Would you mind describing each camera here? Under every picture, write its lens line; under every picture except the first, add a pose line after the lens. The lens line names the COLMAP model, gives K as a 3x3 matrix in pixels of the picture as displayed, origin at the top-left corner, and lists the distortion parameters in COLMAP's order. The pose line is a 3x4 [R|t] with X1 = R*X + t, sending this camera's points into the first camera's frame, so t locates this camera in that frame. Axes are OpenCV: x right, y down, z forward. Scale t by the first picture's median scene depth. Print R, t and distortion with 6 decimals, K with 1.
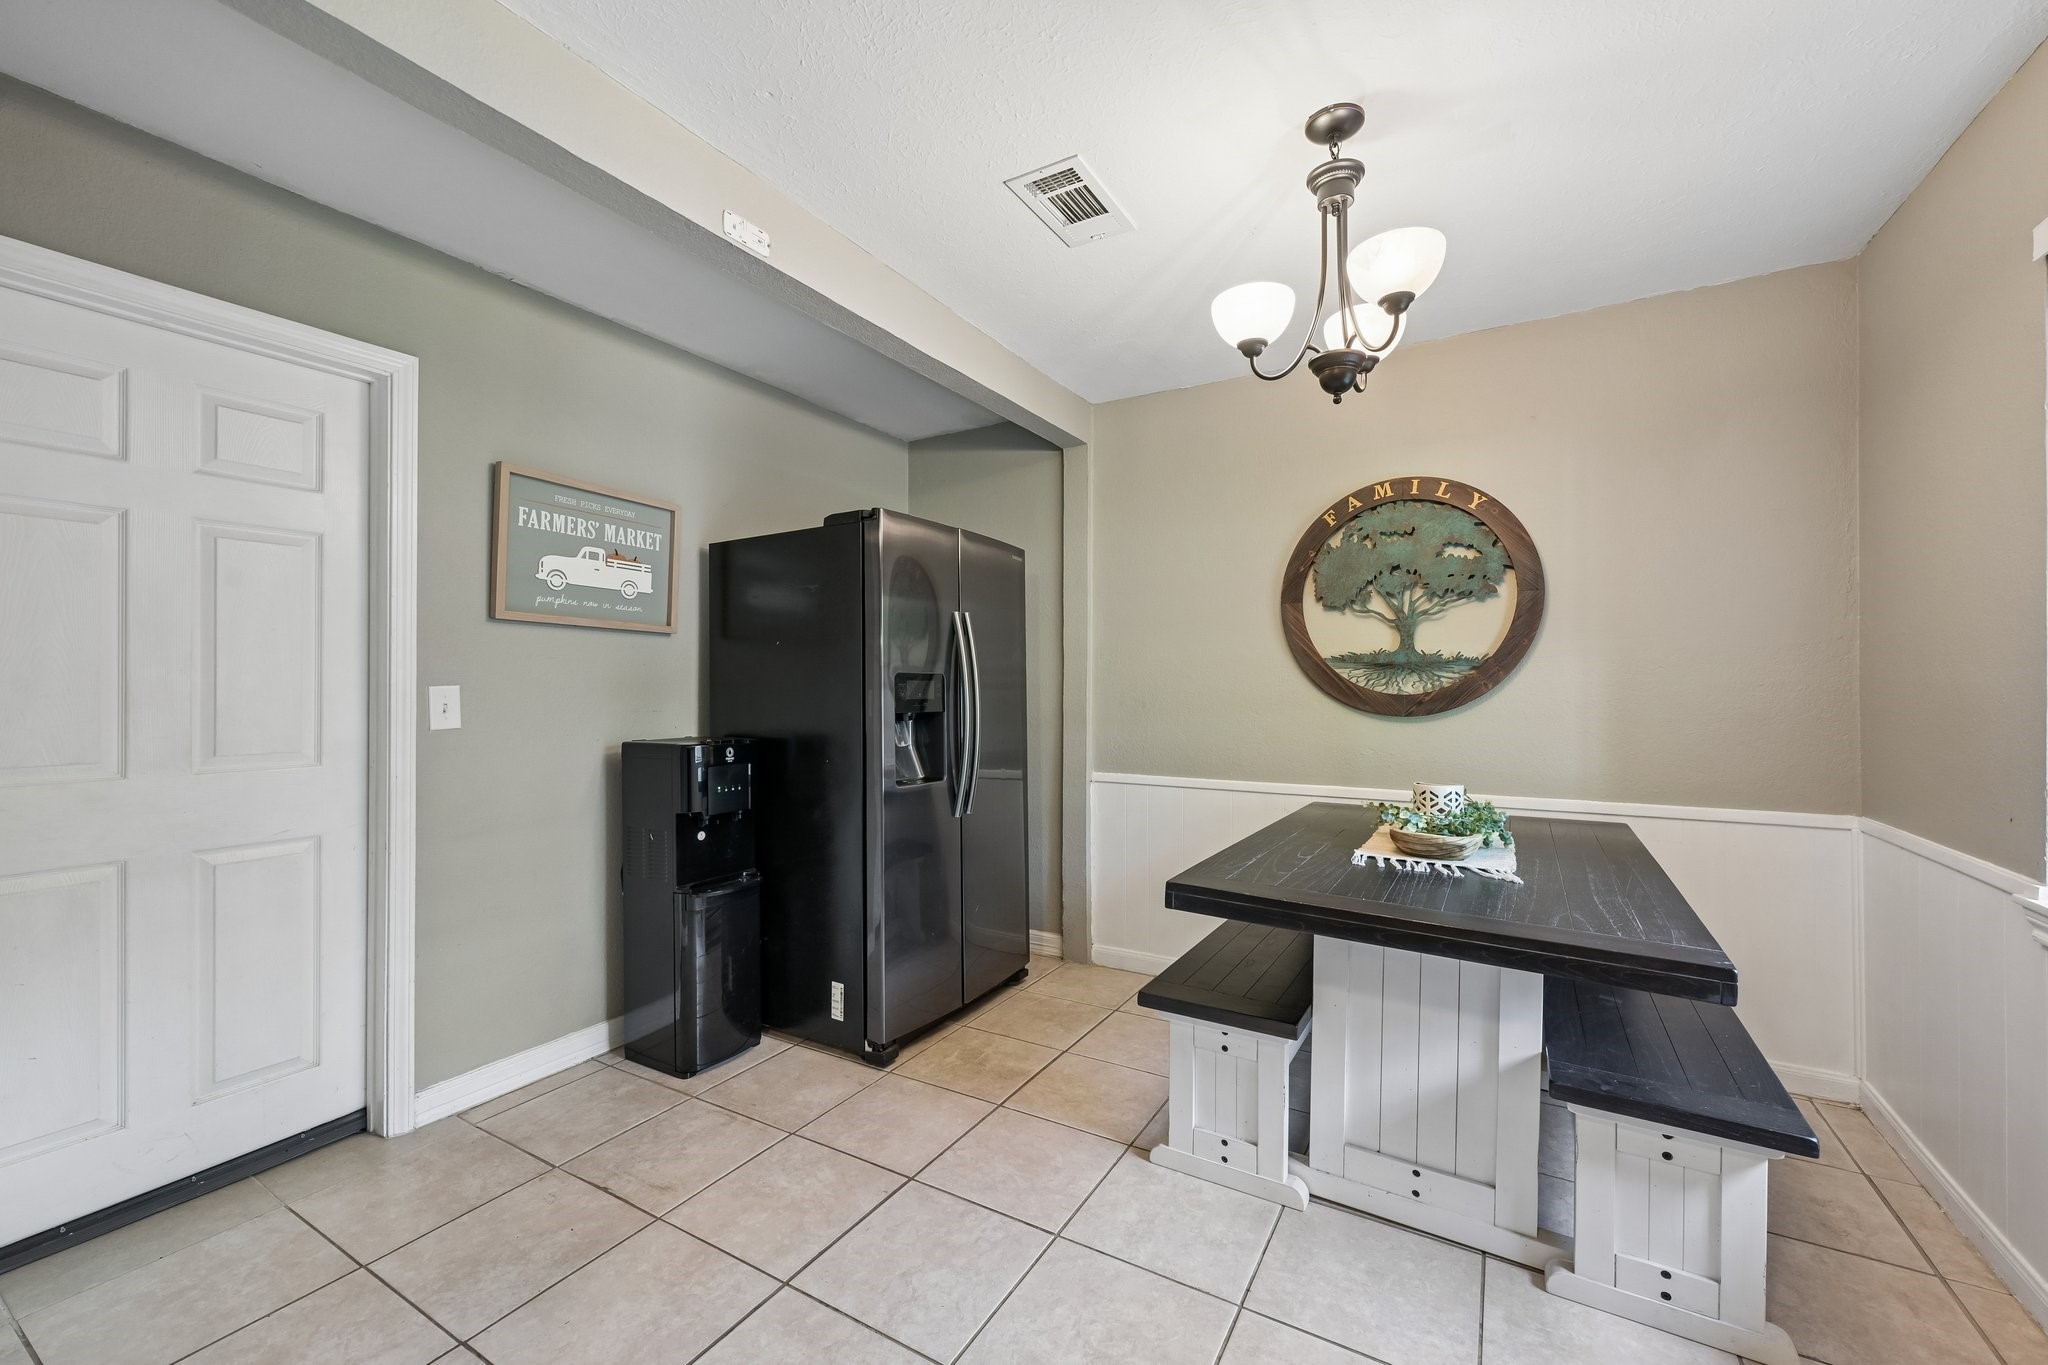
lens RADIAL K [[811.7, 0, 1027.8], [0, 811.7, 680.3], [0, 0, 1]] dist [-0.001557, -0.000105]
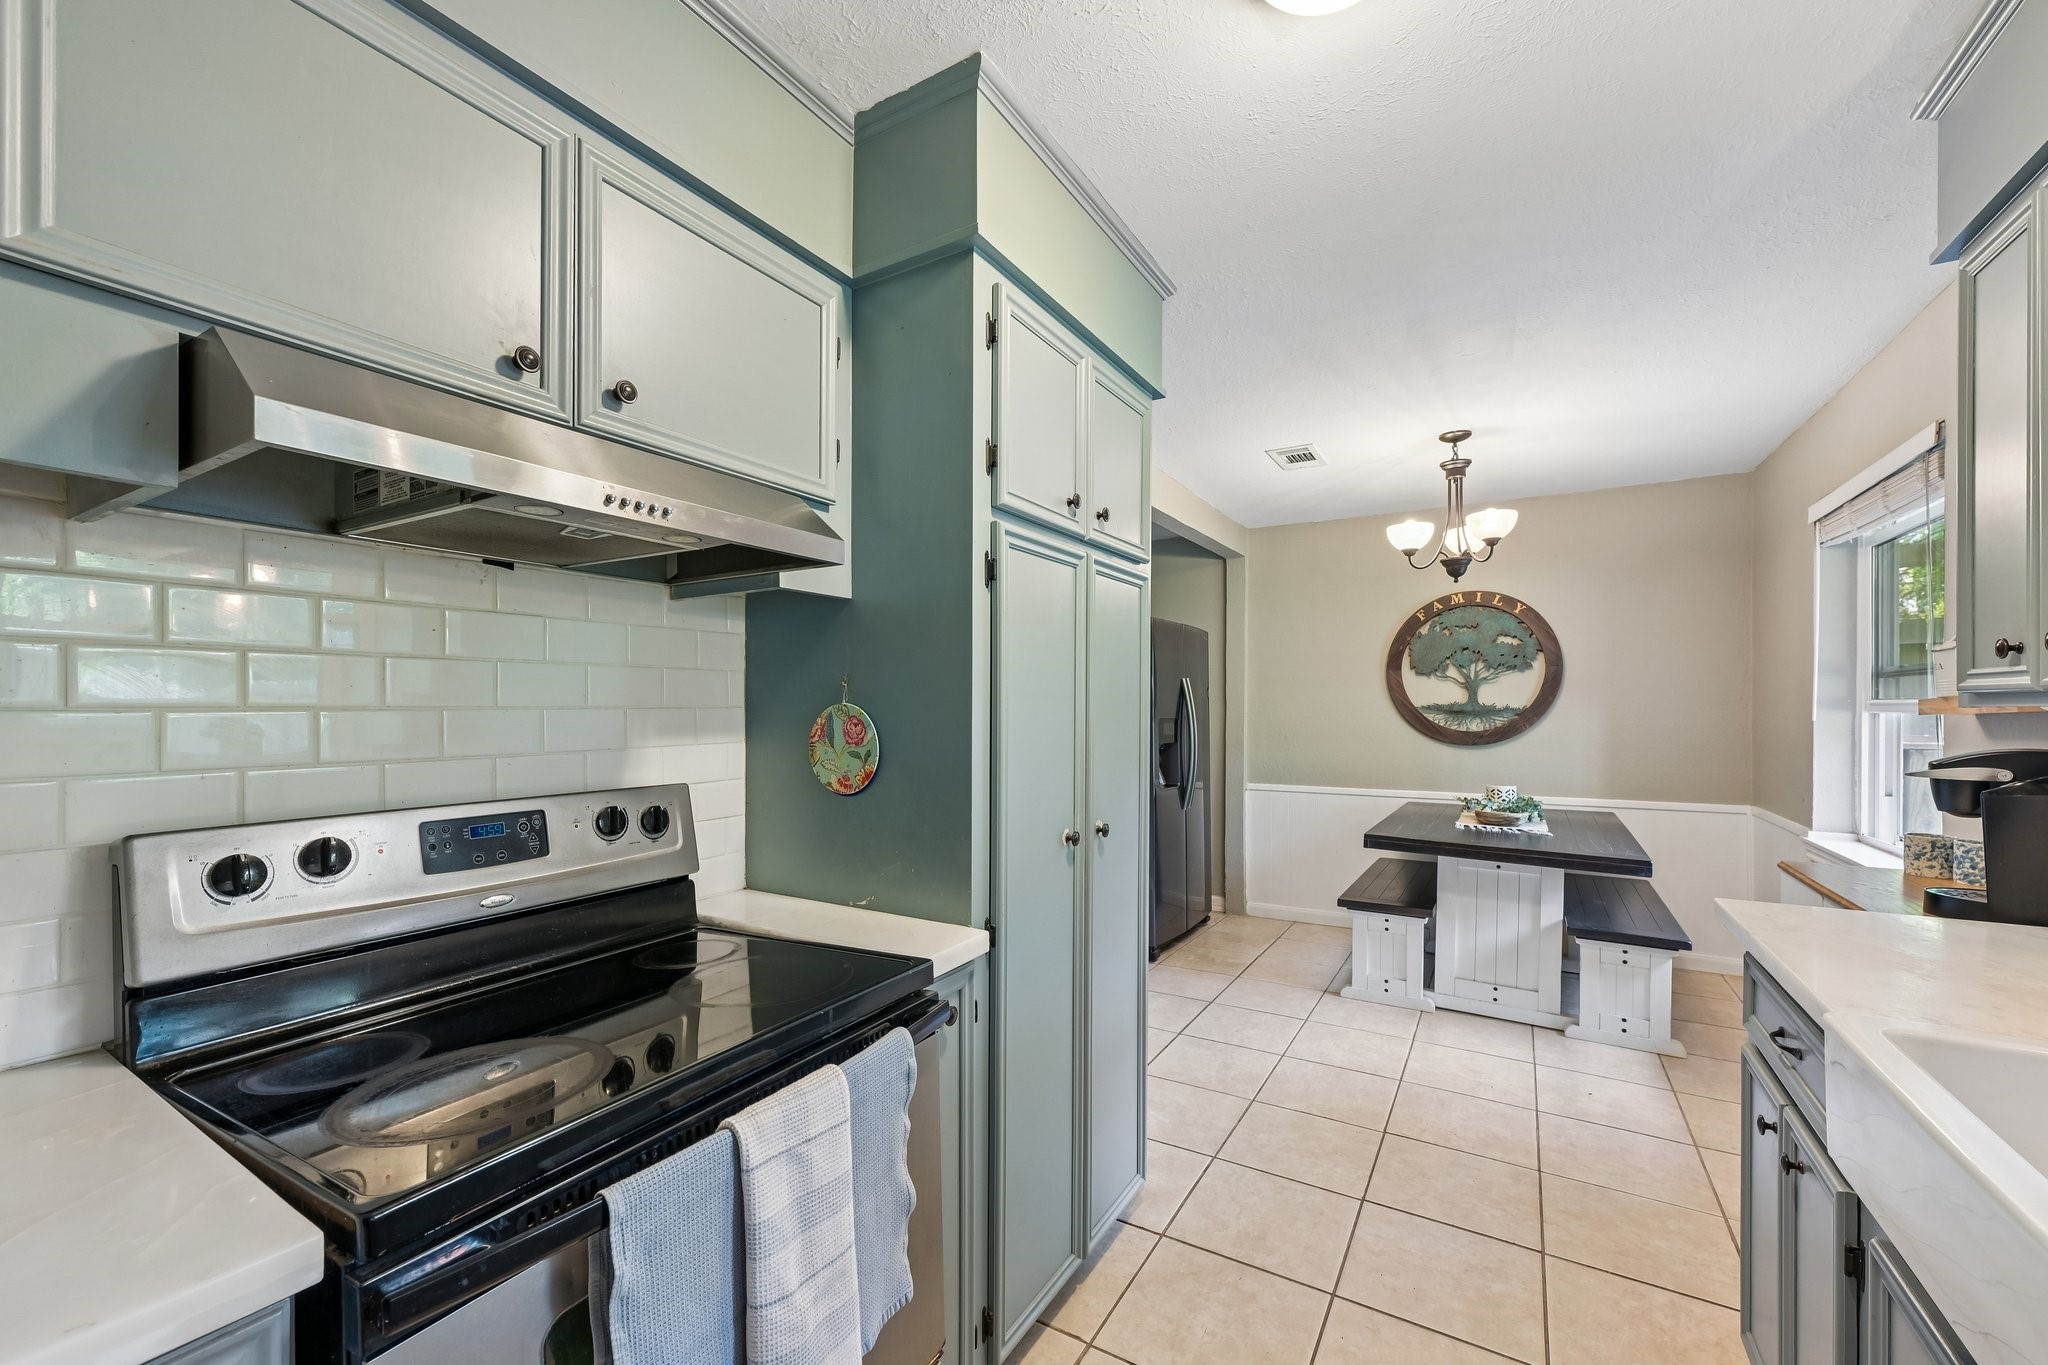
lens RADIAL K [[811.7, 0, 1030.8], [0, 811.7, 708.0], [0, 0, 1]] dist [-0.001557, -0.000105]
pose [[0.999973, 0.001044, -0.007297, -0.522690], [-0.001023, 0.999995, 0.002989, -0.044341], [0.007300, -0.002981, 0.999969, -0.792582]]
